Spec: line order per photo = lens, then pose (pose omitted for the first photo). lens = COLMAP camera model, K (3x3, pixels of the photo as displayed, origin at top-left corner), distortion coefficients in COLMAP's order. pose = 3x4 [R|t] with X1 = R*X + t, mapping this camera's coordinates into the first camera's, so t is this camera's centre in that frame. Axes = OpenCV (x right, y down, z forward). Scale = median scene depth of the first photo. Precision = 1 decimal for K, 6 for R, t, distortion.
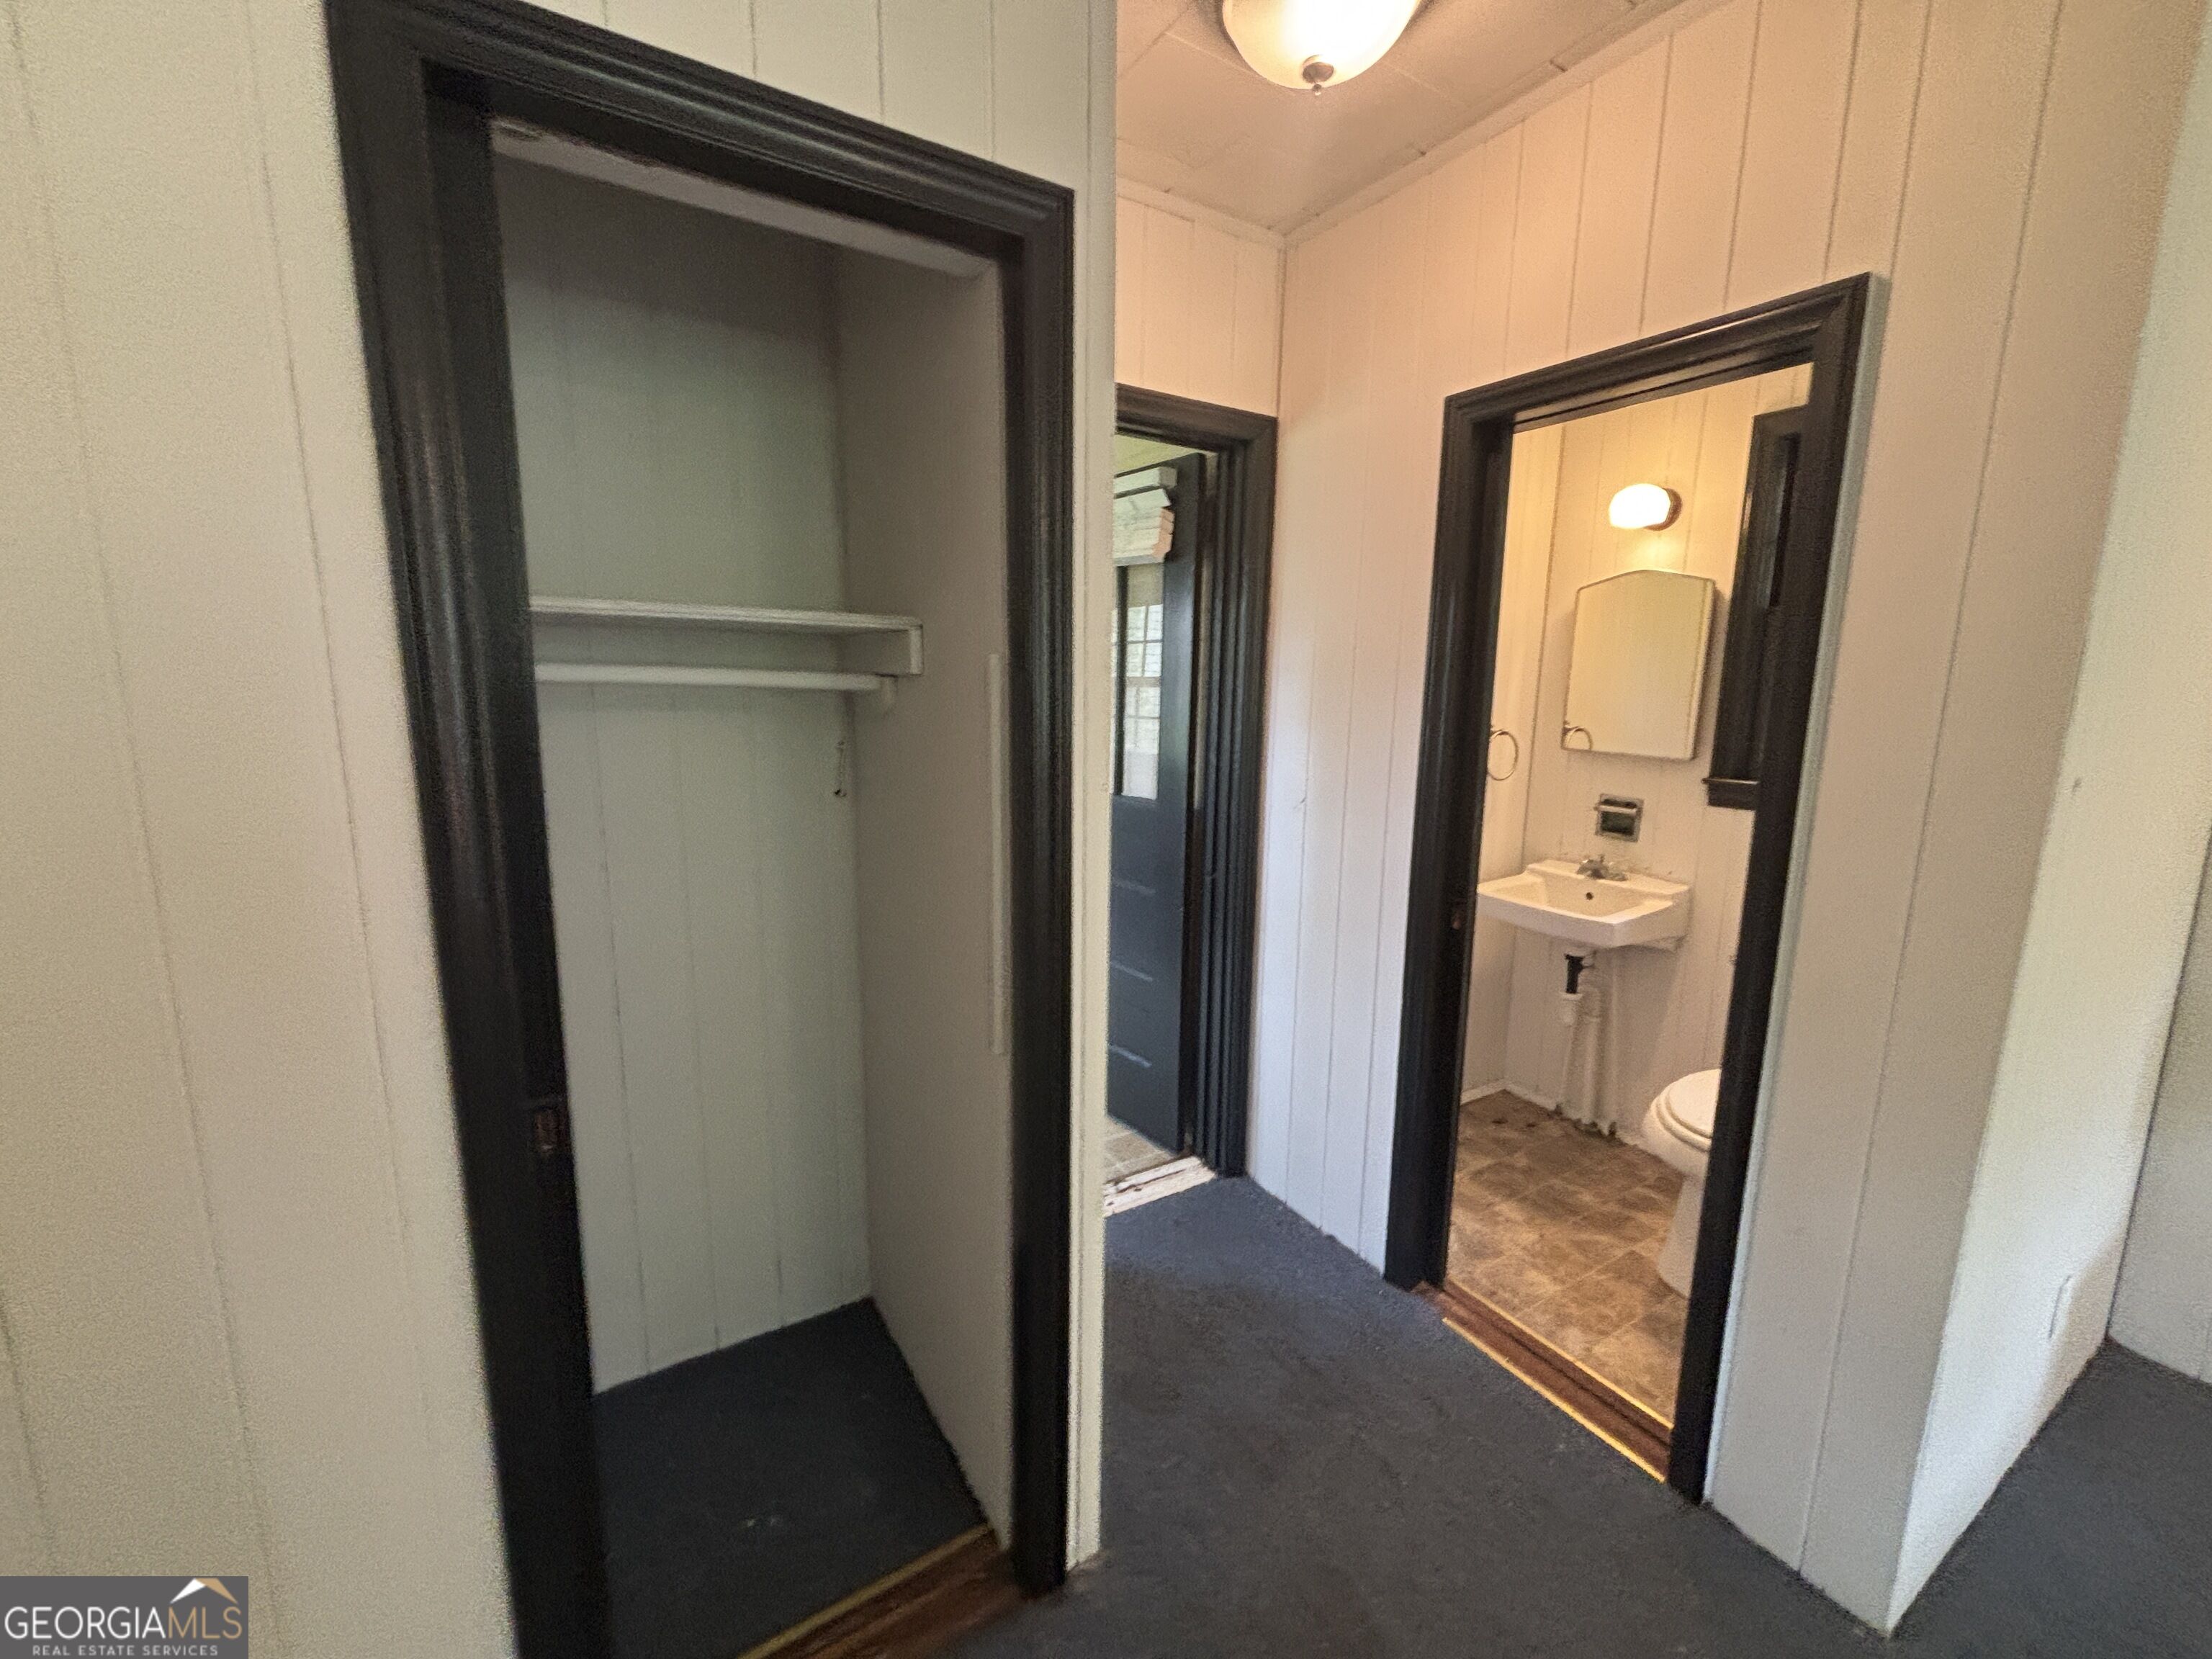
lens RADIAL K [[894.6, 0, 1114.9], [0, 894.6, 837.6], [0, 0, 1]] dist [0.001752, 0.001423]
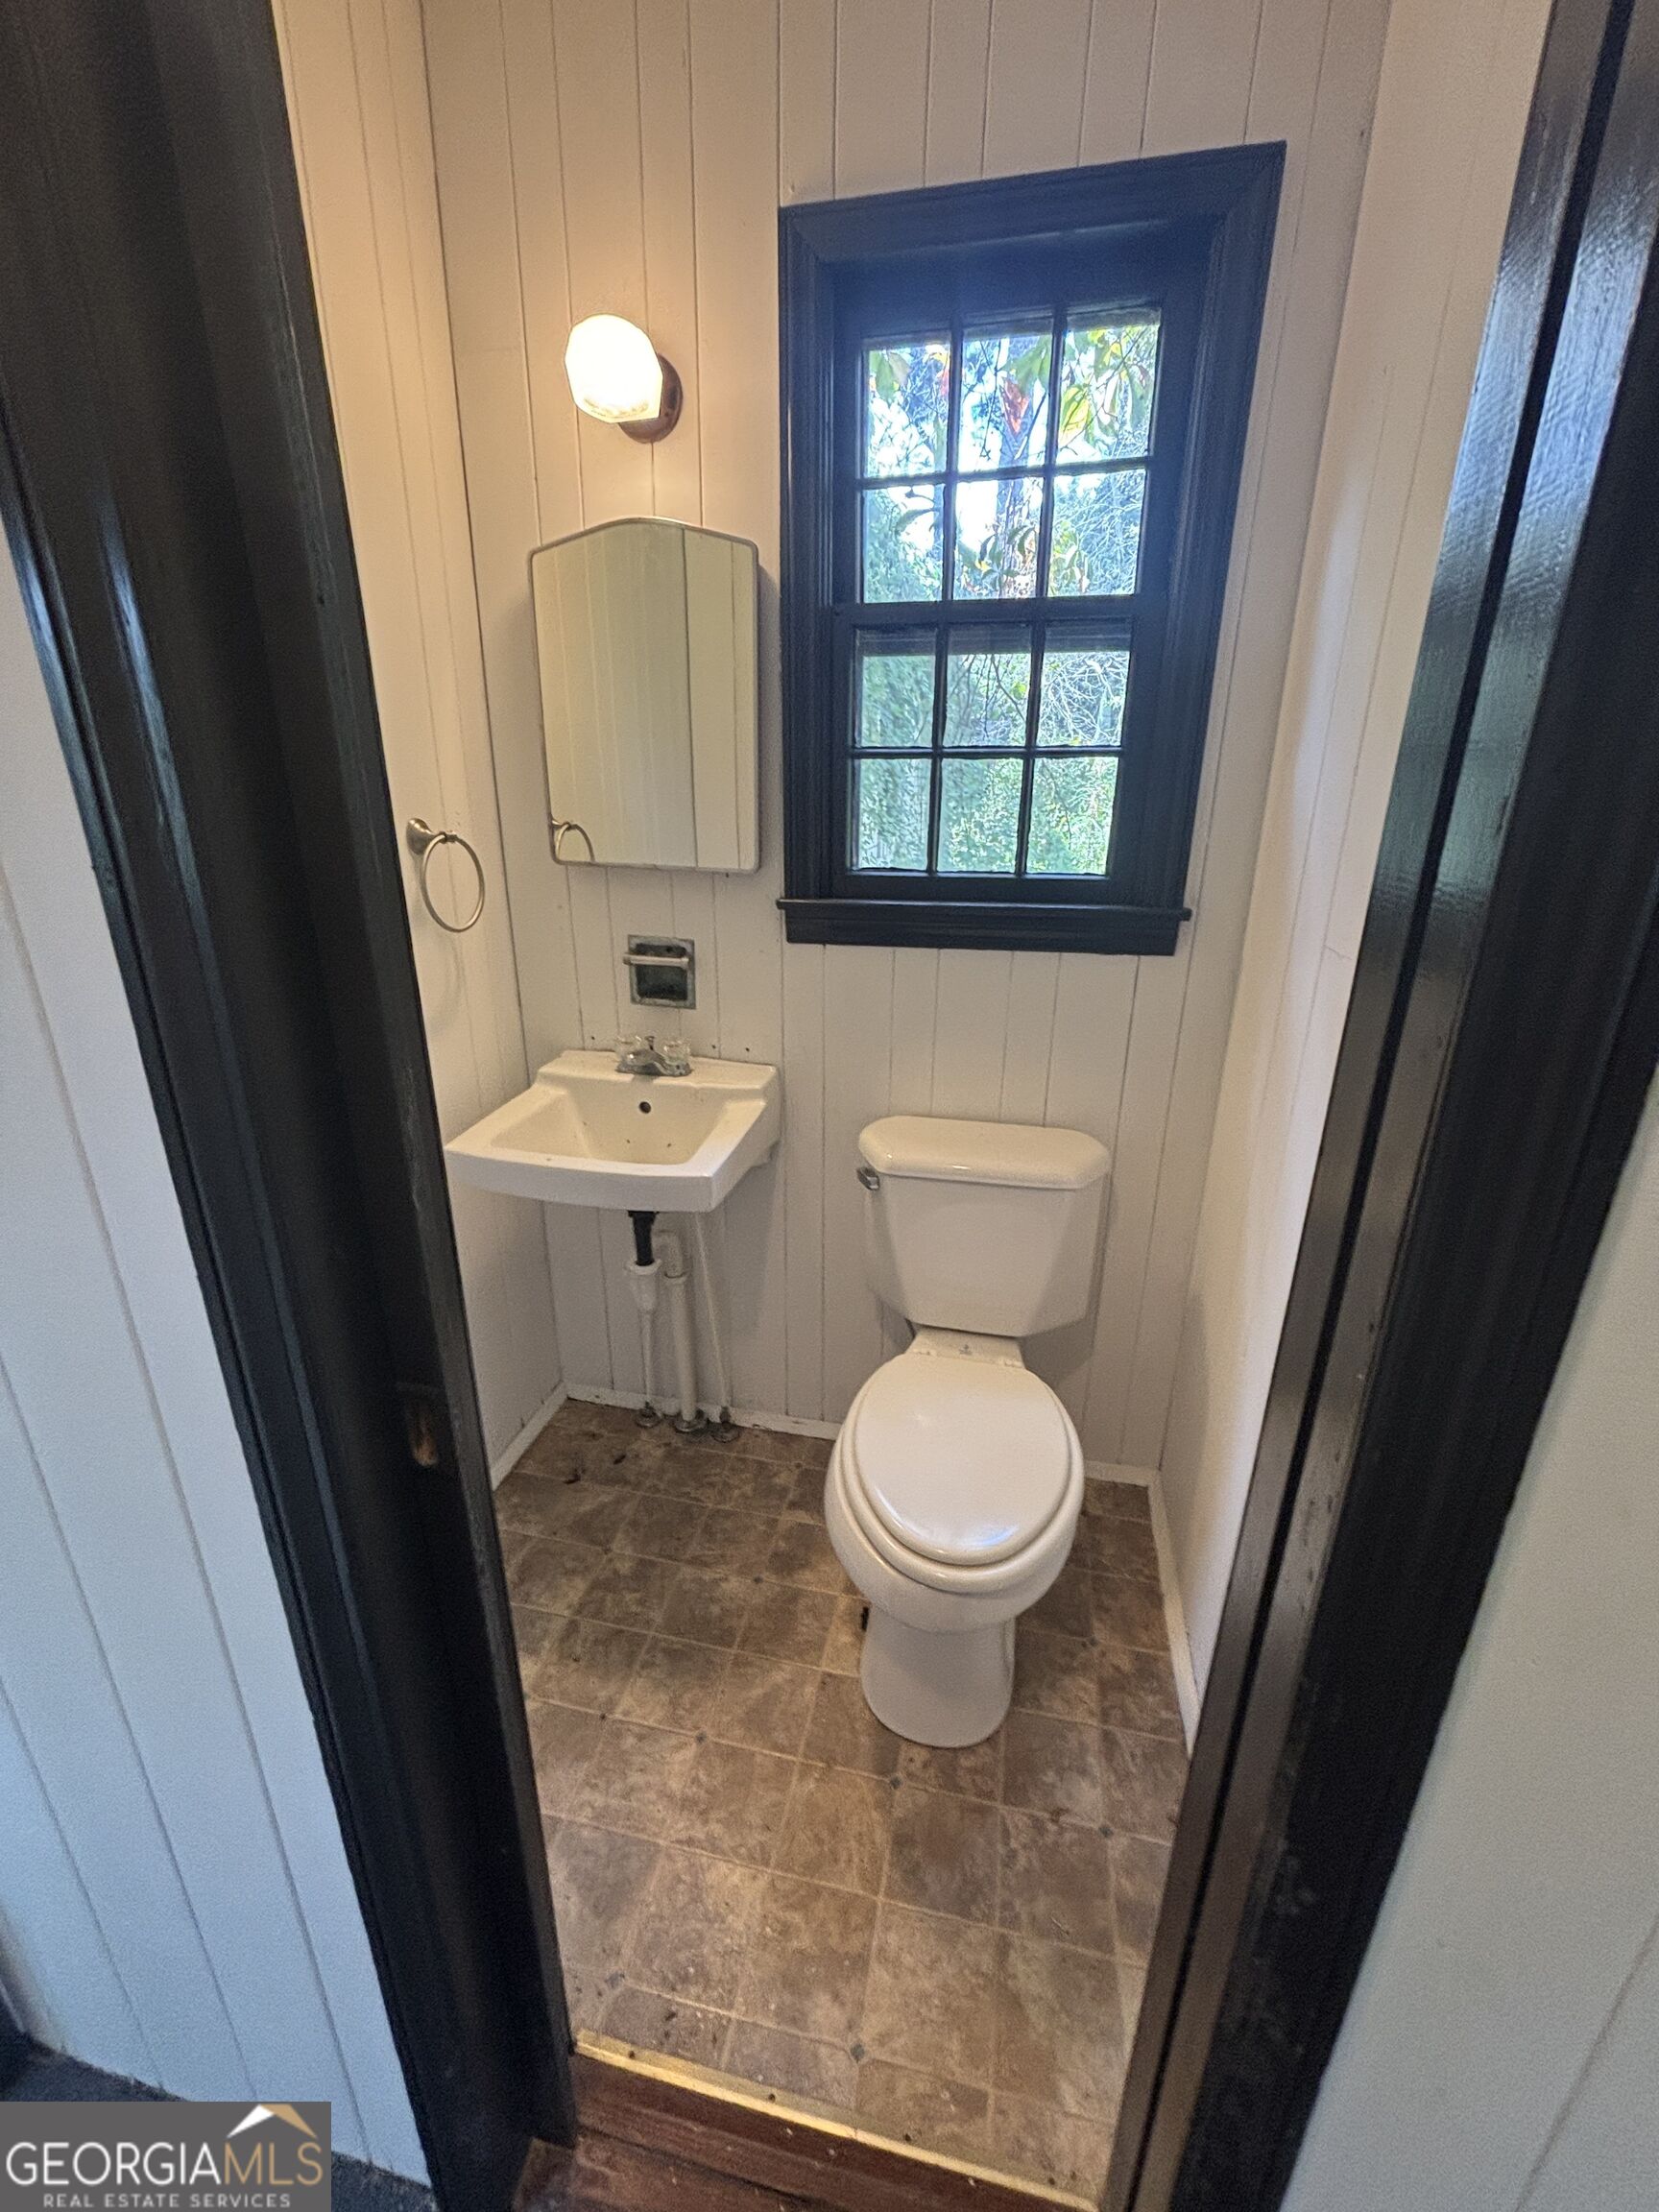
lens RADIAL K [[894.6, 0, 834.8], [0, 894.6, 1099.8], [0, 0, 1]] dist [0.001752, 0.001423]
pose [[0.699756, -0.236189, 0.674208, 0.210399], [0.124601, 0.969650, 0.210365, -0.052256], [-0.703432, -0.063197, 0.707947, 0.475608]]
